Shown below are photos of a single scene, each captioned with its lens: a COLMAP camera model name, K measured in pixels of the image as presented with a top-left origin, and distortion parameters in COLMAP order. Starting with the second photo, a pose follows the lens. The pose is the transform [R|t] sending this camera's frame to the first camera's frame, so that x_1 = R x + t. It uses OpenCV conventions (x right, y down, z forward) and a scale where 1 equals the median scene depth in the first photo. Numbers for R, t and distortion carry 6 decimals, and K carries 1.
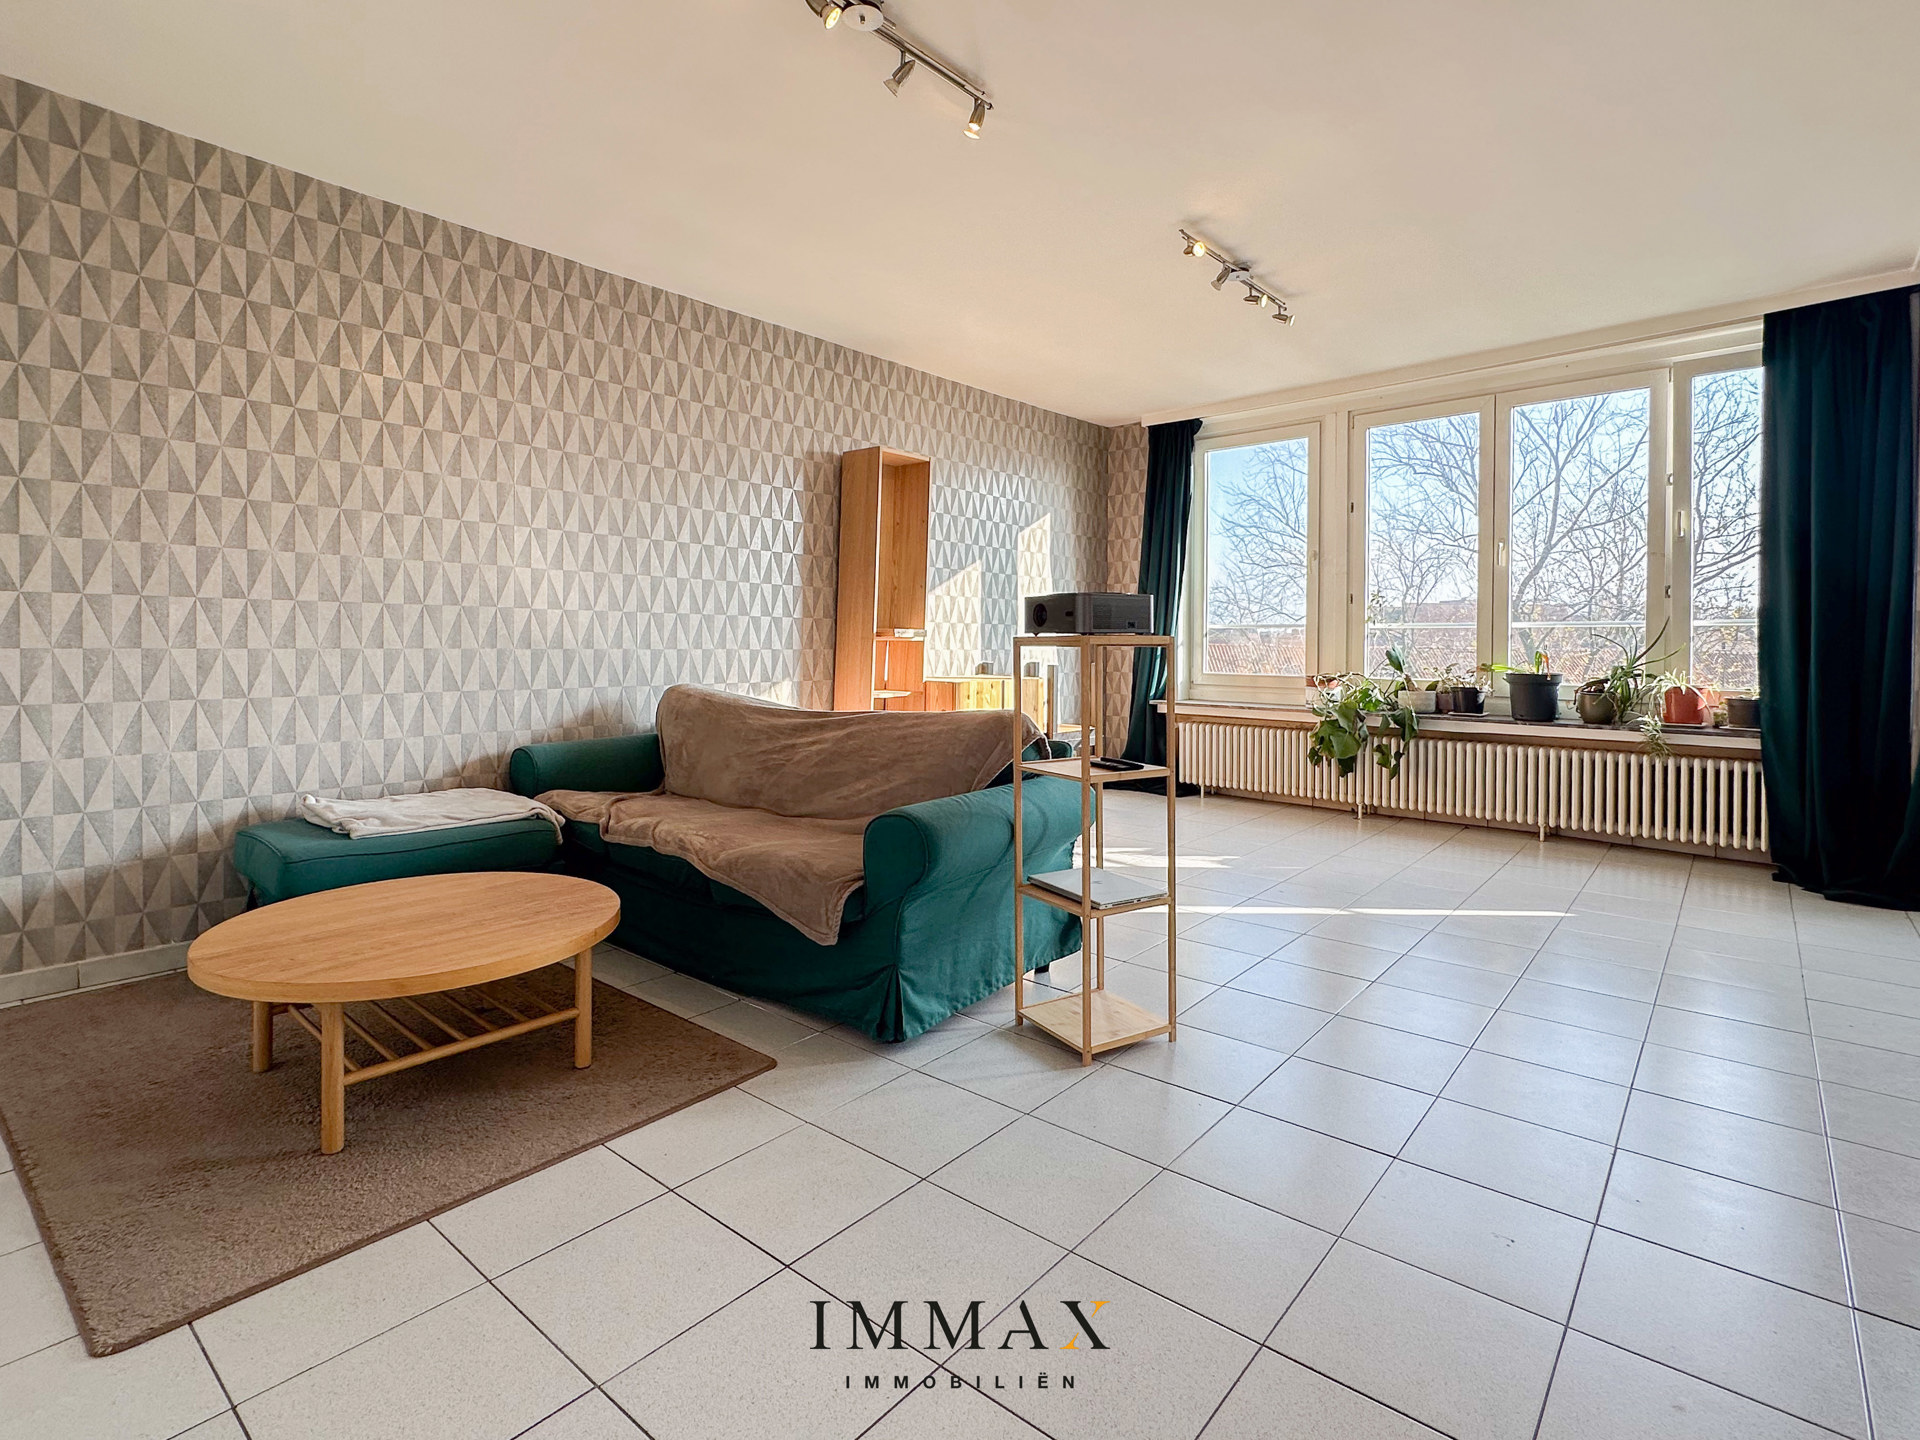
lens RADIAL K [[937.8, 0, 961.1], [0, 937.8, 645.6], [0, 0, 1]] dist [0.002655, -0.004026]
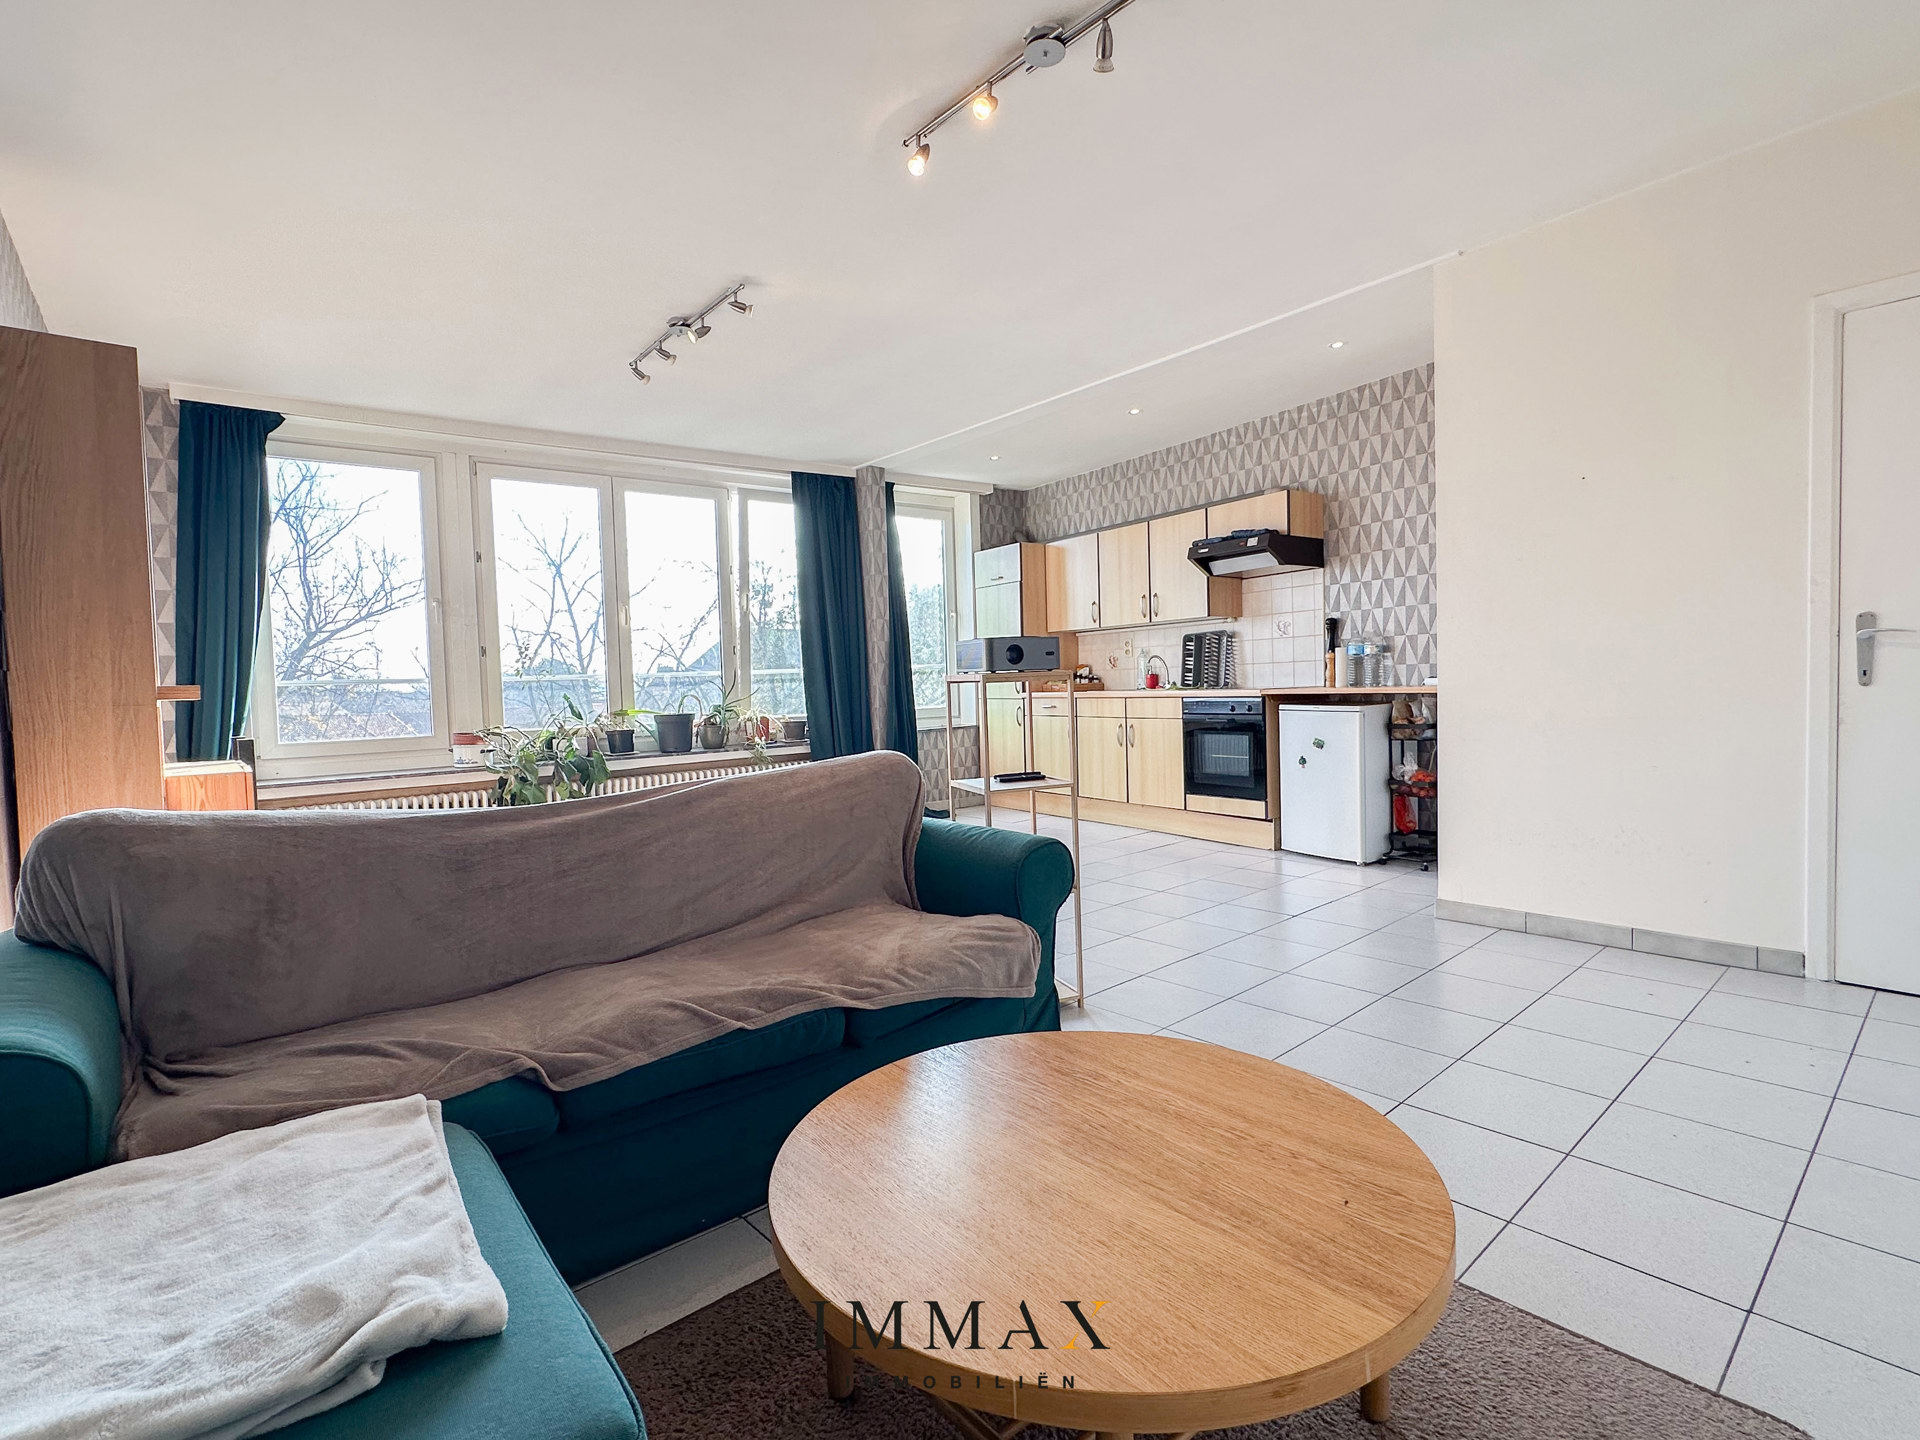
lens RADIAL K [[937.8, 0, 925.3], [0, 937.8, 714.3], [0, 0, 1]] dist [0.002655, -0.004026]
pose [[0.178080, -0.045698, 0.982954, -0.618656], [0.041109, 0.998394, 0.038968, -0.005386], [-0.983157, 0.033469, 0.179672, 0.508325]]
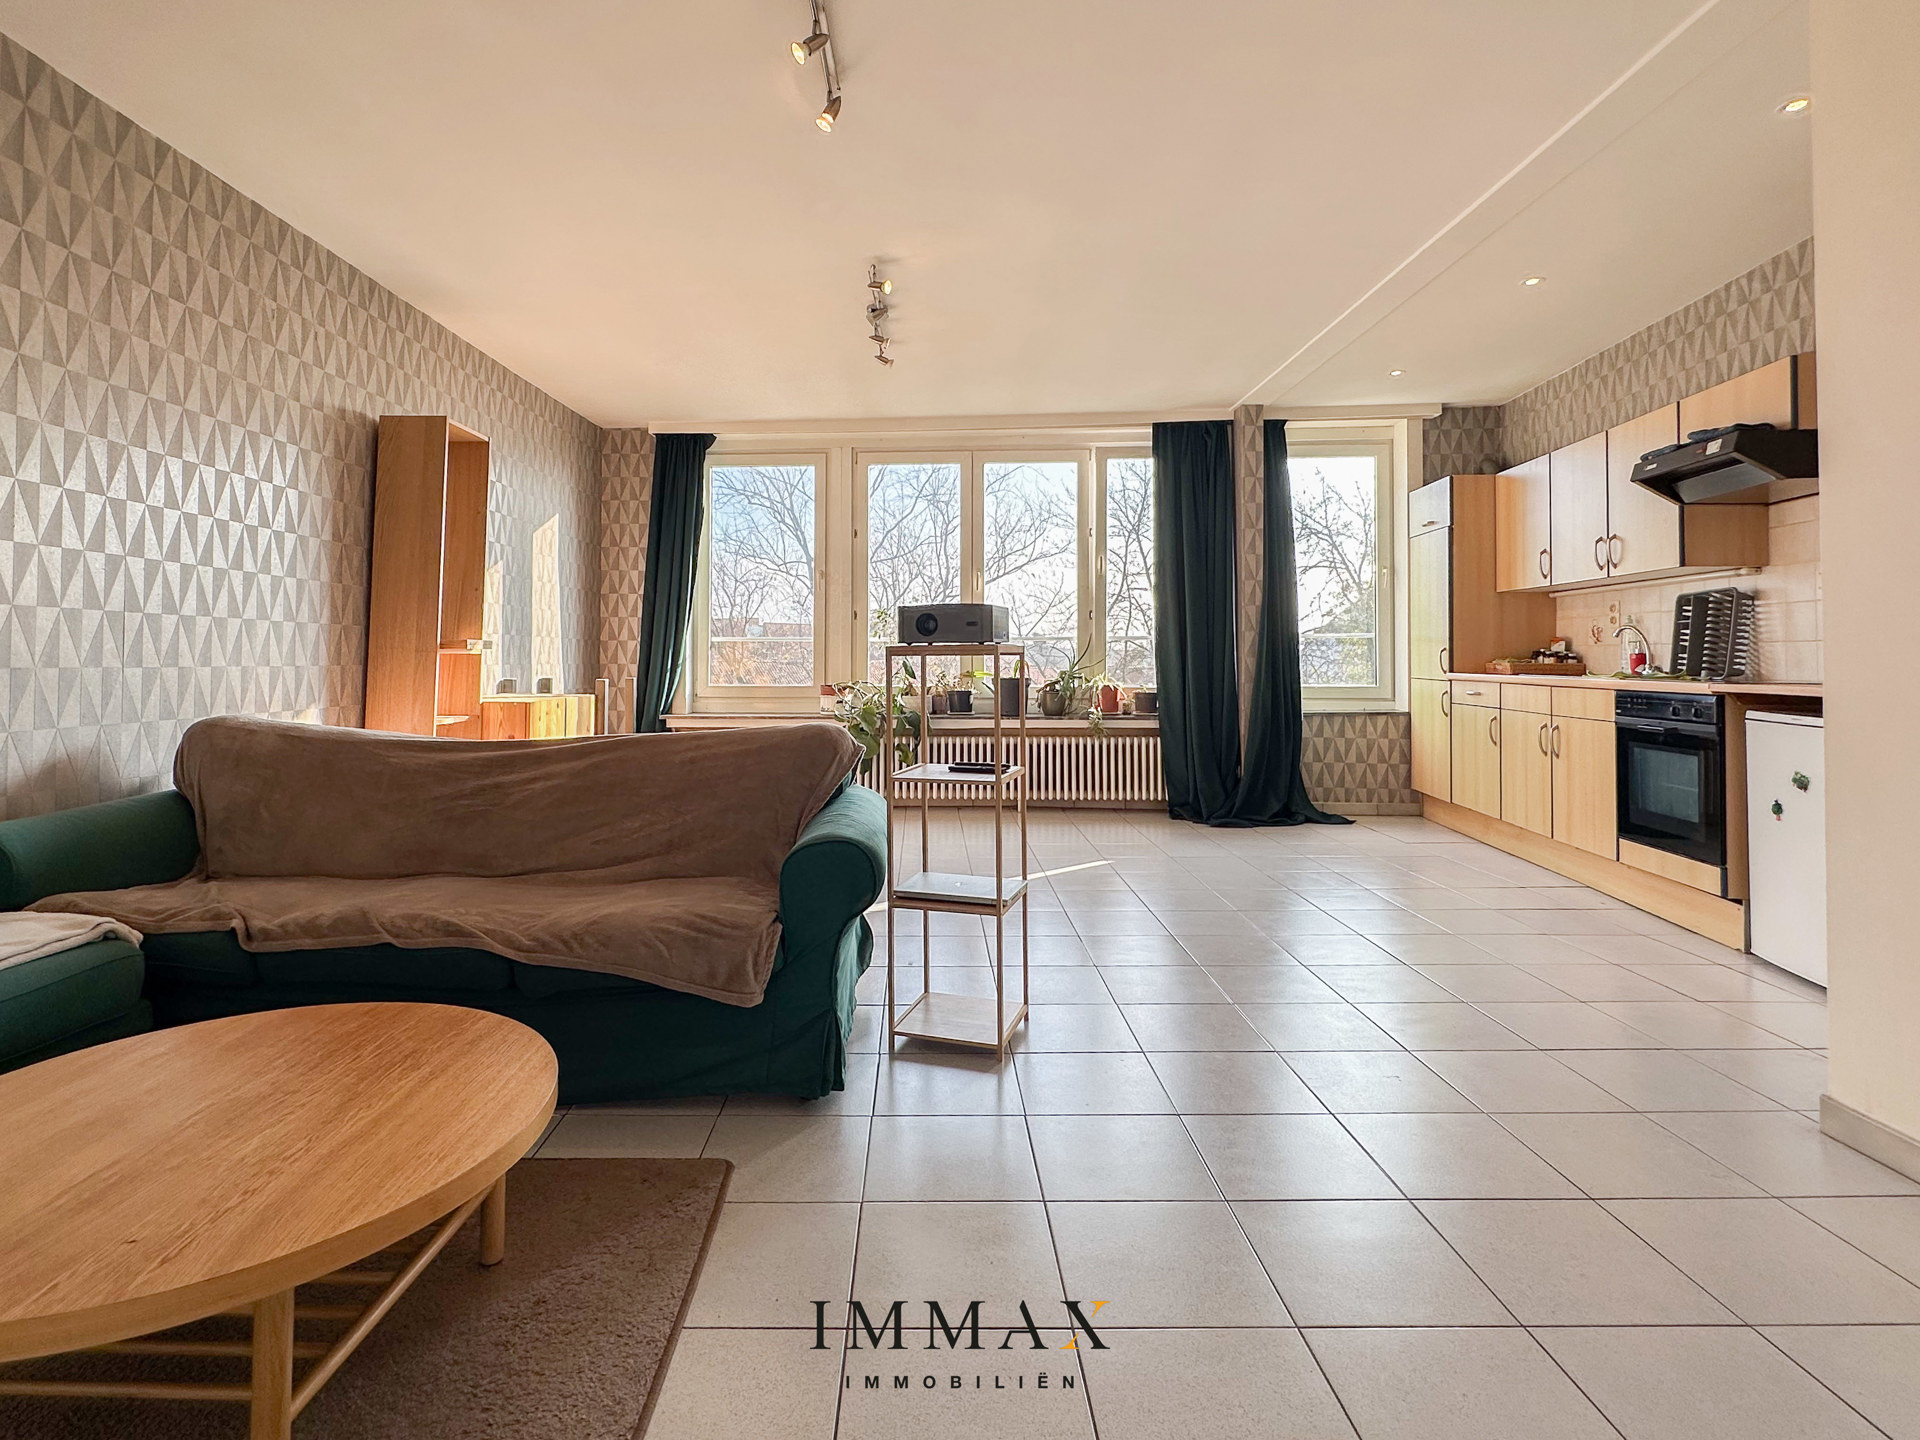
lens RADIAL K [[937.8, 0, 887.4], [0, 937.8, 633.4], [0, 0, 1]] dist [0.002655, -0.004026]
pose [[0.780000, 0.009480, 0.625708, -0.339922], [0.008223, 0.999644, -0.025395, 0.000898], [-0.625726, 0.024954, 0.779644, 0.142956]]
